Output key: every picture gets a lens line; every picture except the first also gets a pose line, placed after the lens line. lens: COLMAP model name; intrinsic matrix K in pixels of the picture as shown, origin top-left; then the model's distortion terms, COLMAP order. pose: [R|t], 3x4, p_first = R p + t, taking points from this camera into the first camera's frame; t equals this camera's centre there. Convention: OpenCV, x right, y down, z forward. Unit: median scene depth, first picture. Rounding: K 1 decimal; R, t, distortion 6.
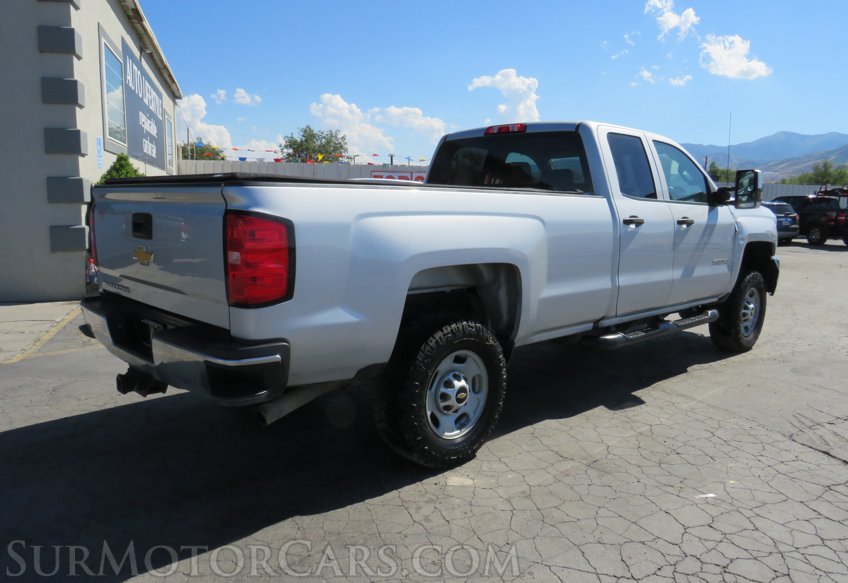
lens RADIAL K [[652.3, 0, 420.3], [0, 652.3, 292.1], [0, 0, 1]] dist [-0.028865, 0.017279]
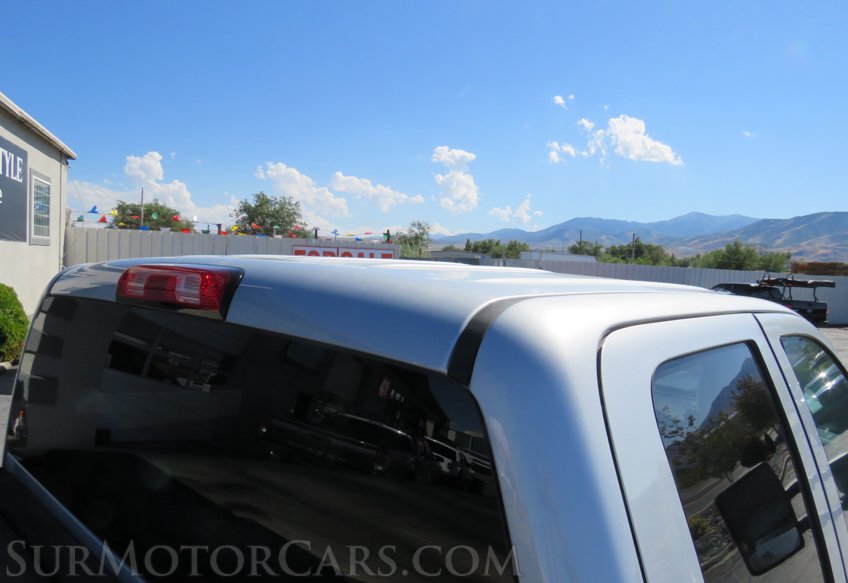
lens RADIAL K [[600.7, 0, 425.8], [0, 600.7, 293.4], [0, 0, 1]] dist [-0.026133, -0.002098]
pose [[0.996022, 0.023657, 0.085914, 0.178236], [-0.015888, 0.995814, -0.090010, -0.205164], [-0.087684, 0.088287, 0.992228, 0.698260]]
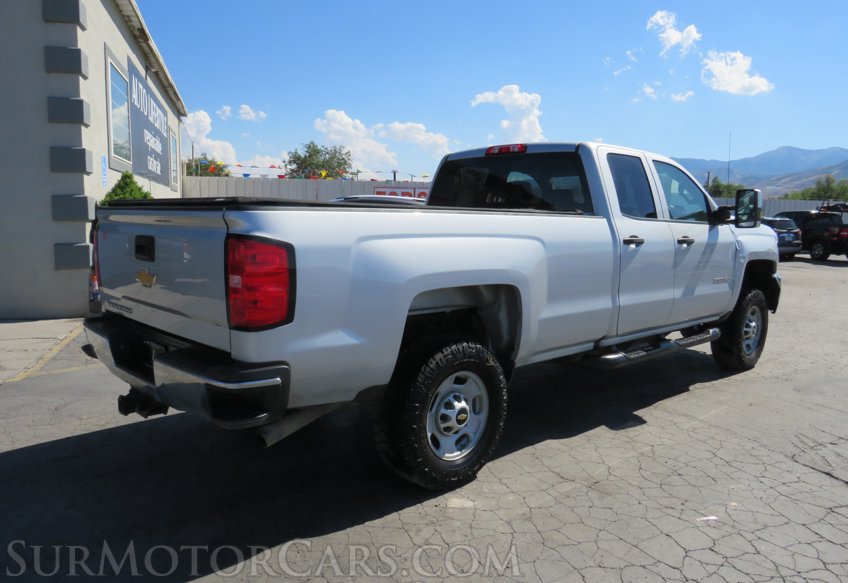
lens RADIAL K [[652.3, 0, 421.3], [0, 652.3, 291.7], [0, 0, 1]] dist [-0.028865, 0.017279]
pose [[0.999993, -0.000131, -0.003795, 0.002928], [0.000043, 0.999735, -0.023030, -0.006330], [0.003797, 0.023030, 0.999728, -0.003035]]
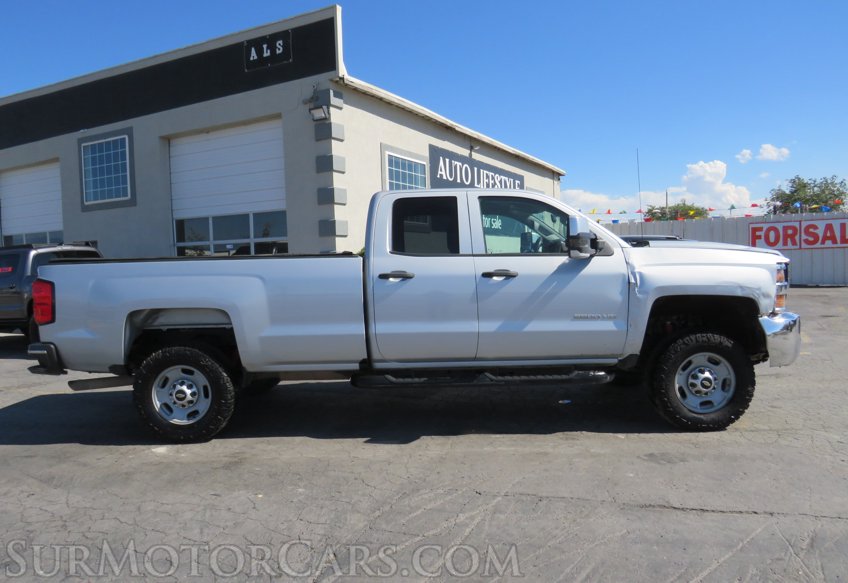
lens RADIAL K [[596.3, 0, 418.3], [0, 596.3, 307.8], [0, 0, 1]] dist [-0.024395, 0.001799]
pose [[0.707855, 0.019004, -0.706102, 0.869067], [-0.060151, 0.997629, -0.033450, -0.018078], [0.703792, 0.066151, 0.707320, 0.252177]]
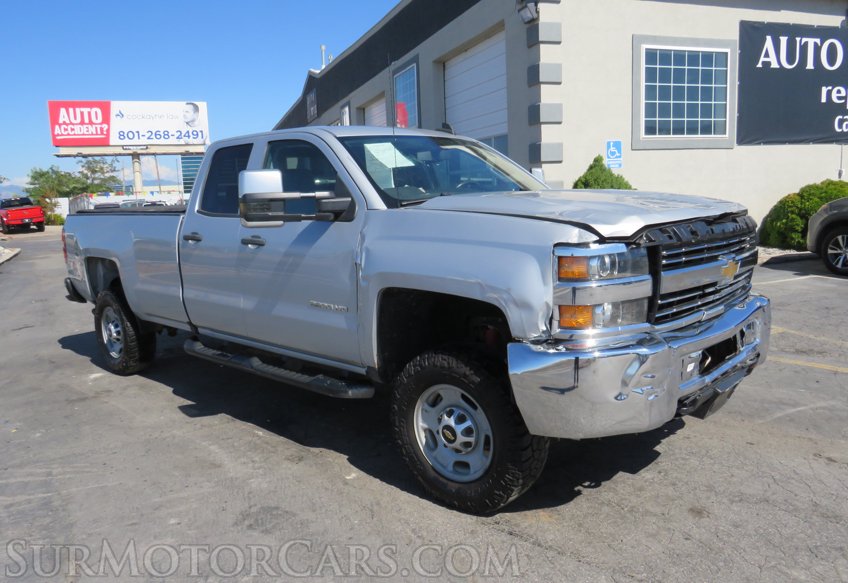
lens RADIAL K [[652.3, 0, 424.1], [0, 652.3, 298.9], [0, 0, 1]] dist [-0.028865, 0.017279]
pose [[0.054498, 0.144594, -0.987989, 1.106185], [-0.099304, 0.985339, 0.138728, -0.154656], [0.993564, 0.090551, 0.068058, 1.052461]]
